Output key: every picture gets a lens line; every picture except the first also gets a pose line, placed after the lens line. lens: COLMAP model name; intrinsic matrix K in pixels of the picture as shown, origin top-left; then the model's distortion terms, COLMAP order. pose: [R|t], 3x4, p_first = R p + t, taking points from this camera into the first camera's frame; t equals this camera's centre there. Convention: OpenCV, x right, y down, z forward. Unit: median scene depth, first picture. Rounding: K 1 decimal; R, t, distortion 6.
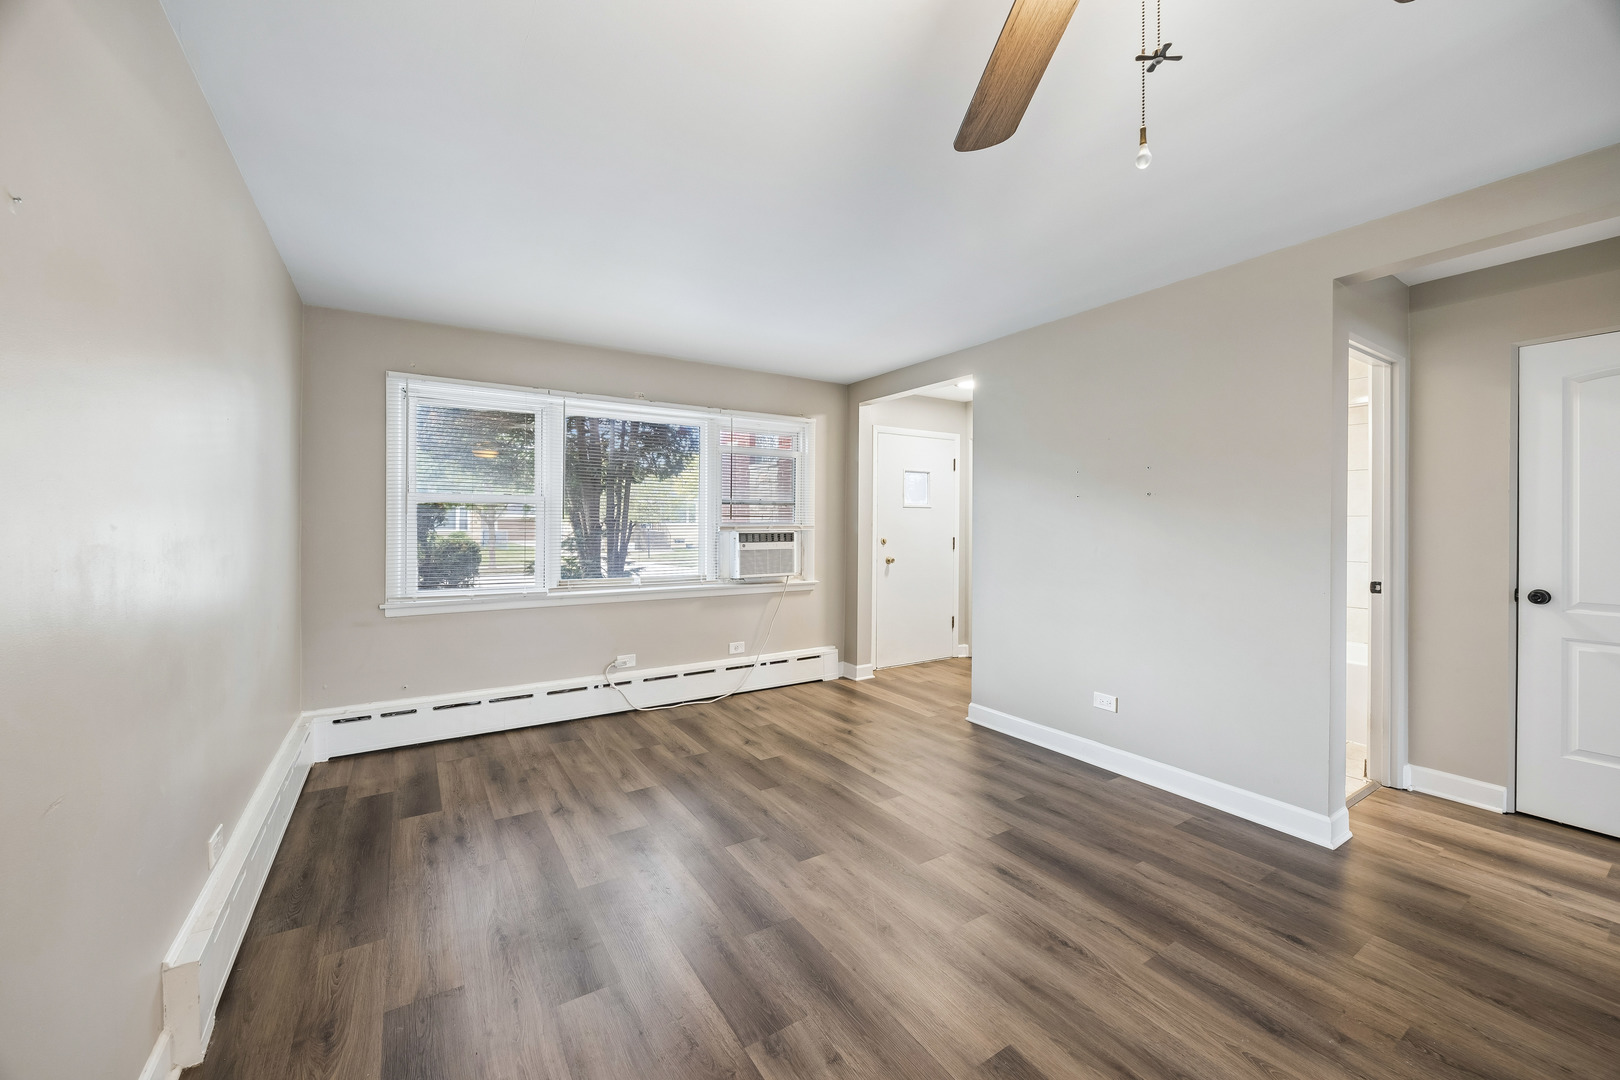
lens RADIAL K [[619.8, 0, 811.4], [0, 619.8, 525.2], [0, 0, 1]] dist [-0.002644, 0.000005]
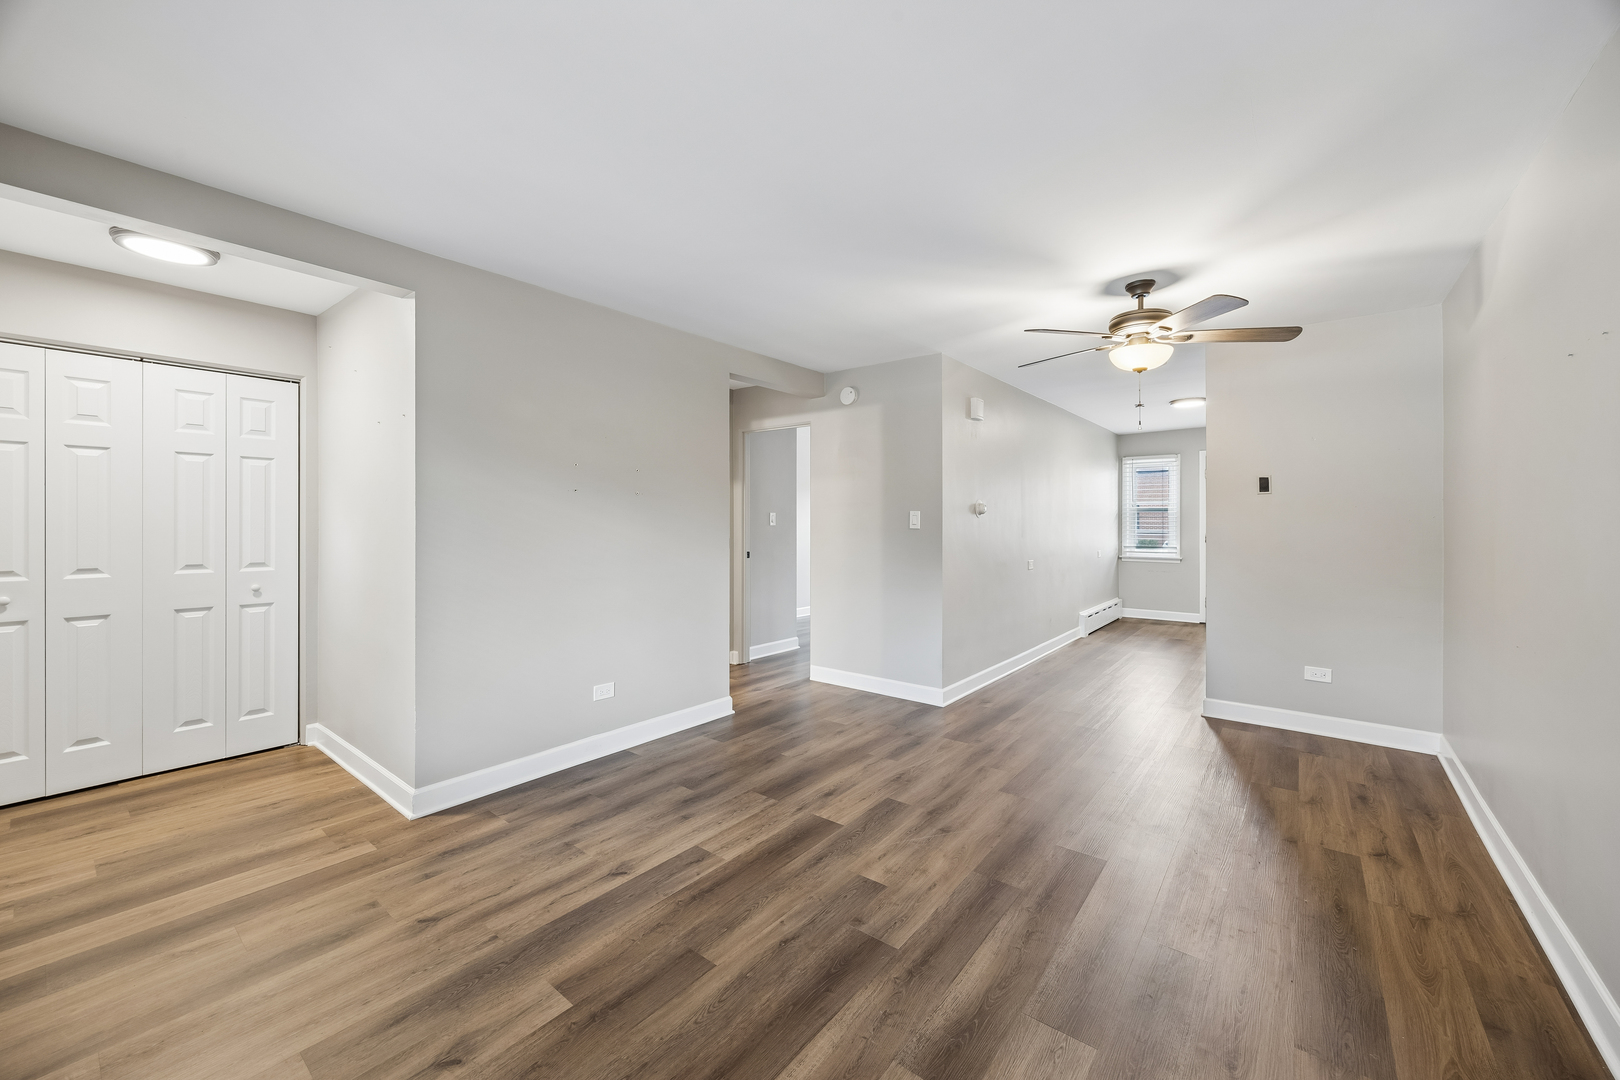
lens RADIAL K [[619.8, 0, 800.6], [0, 619.8, 524.2], [0, 0, 1]] dist [-0.002644, 0.000005]
pose [[-0.303966, -0.007874, 0.952650, -0.603009], [-0.000097, 0.999966, 0.008234, -0.002186], [-0.952683, 0.002410, -0.303957, 0.989739]]
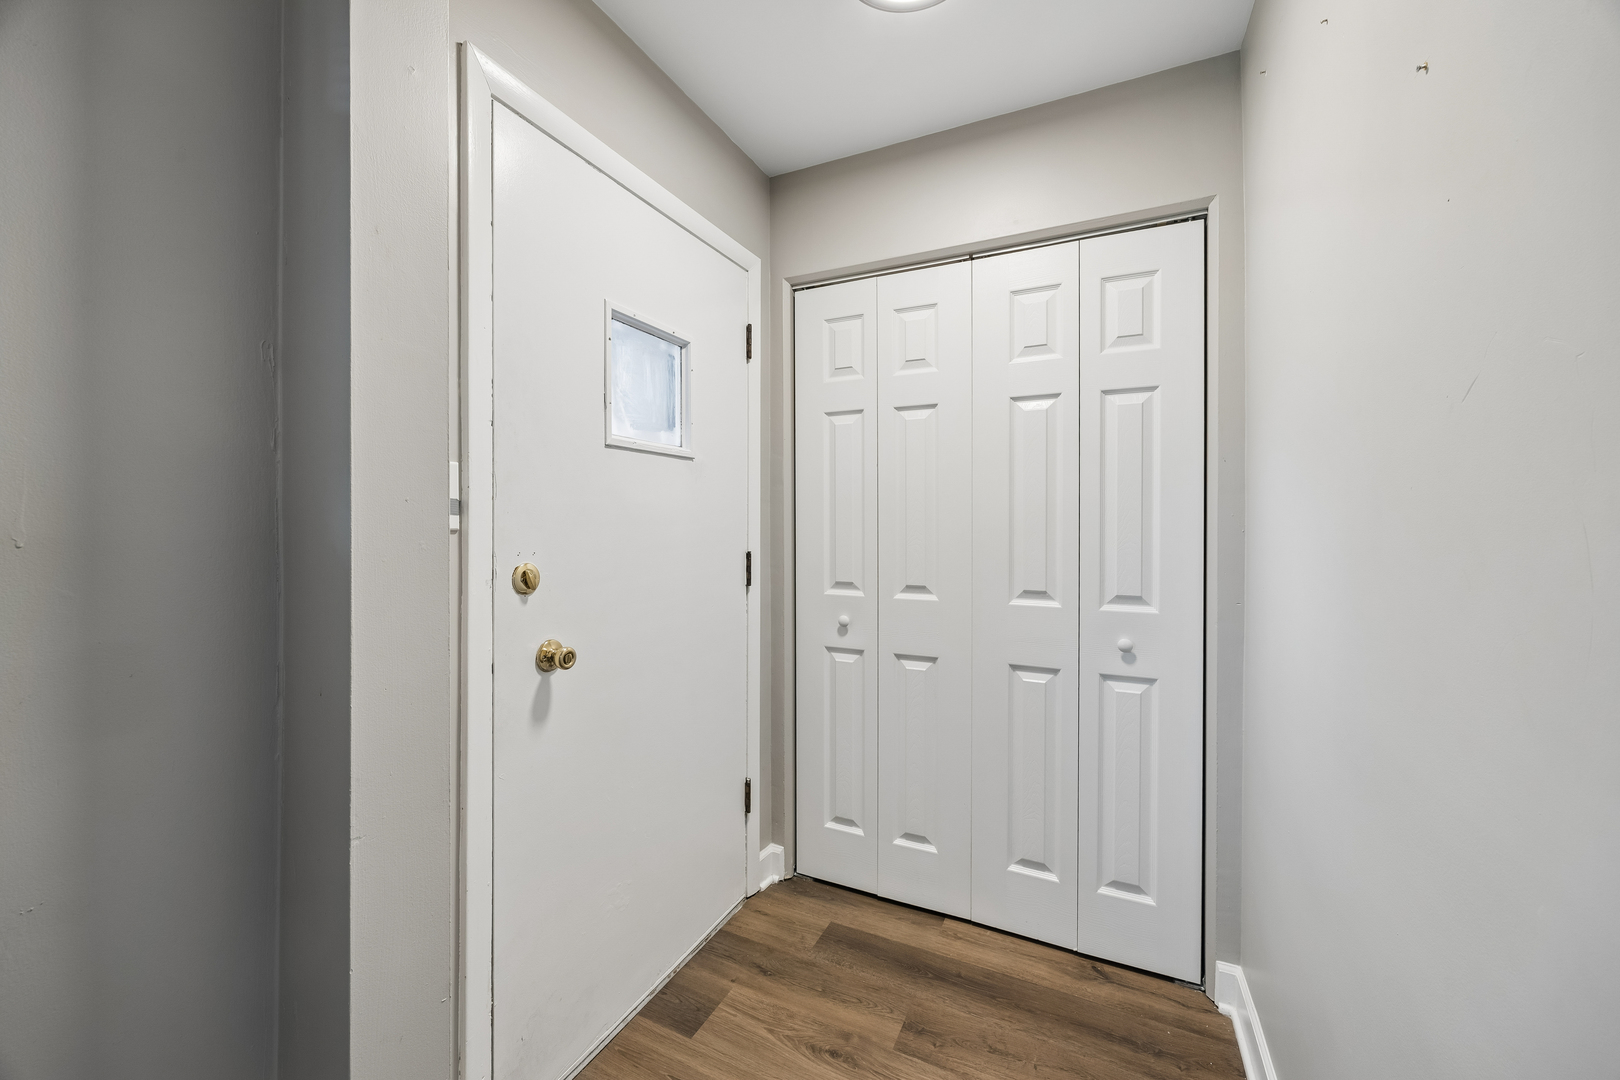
lens RADIAL K [[619.8, 0, 816.3], [0, 619.8, 528.4], [0, 0, 1]] dist [-0.002644, 0.000005]
pose [[0.852080, -0.003905, 0.523397, 0.145175], [0.003423, 0.999992, 0.001888, 0.011433], [-0.523400, 0.000183, 0.852087, 1.227640]]
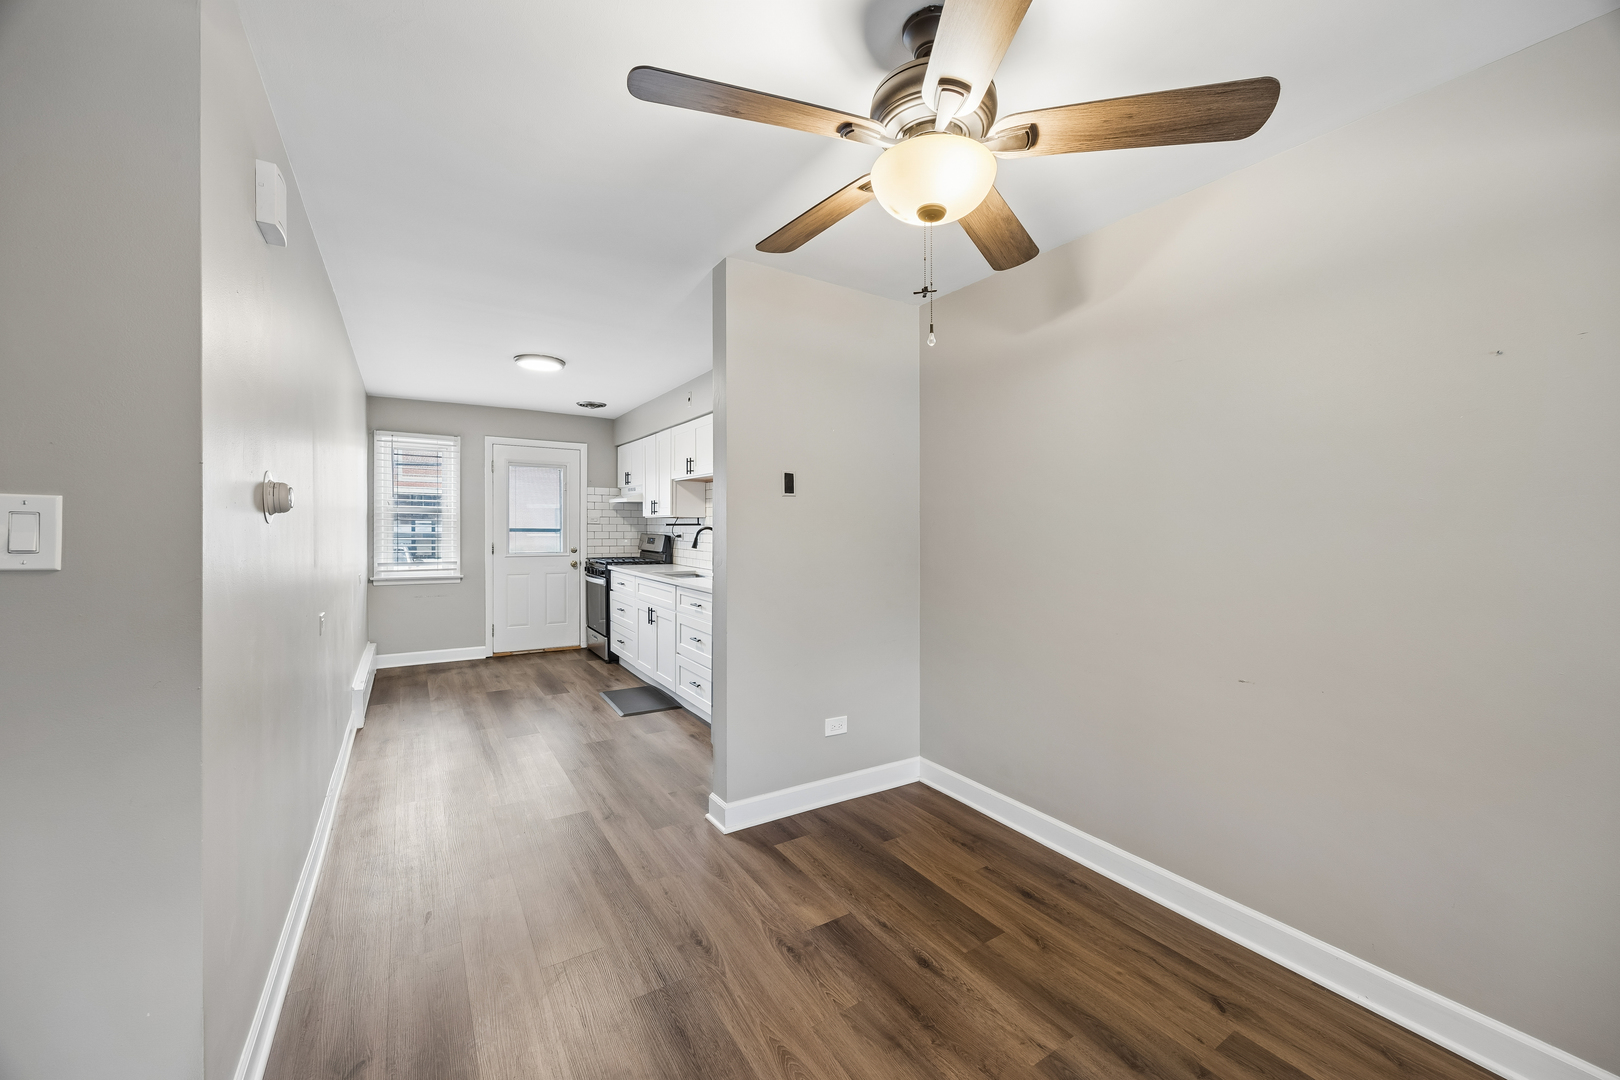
lens RADIAL K [[619.8, 0, 809.6], [0, 619.8, 532.4], [0, 0, 1]] dist [-0.002644, 0.000005]
pose [[-0.999884, -0.013575, 0.006875, 0.203609], [-0.013508, 0.999862, 0.009687, -0.008007], [-0.007006, 0.009593, -0.999929, 0.652311]]
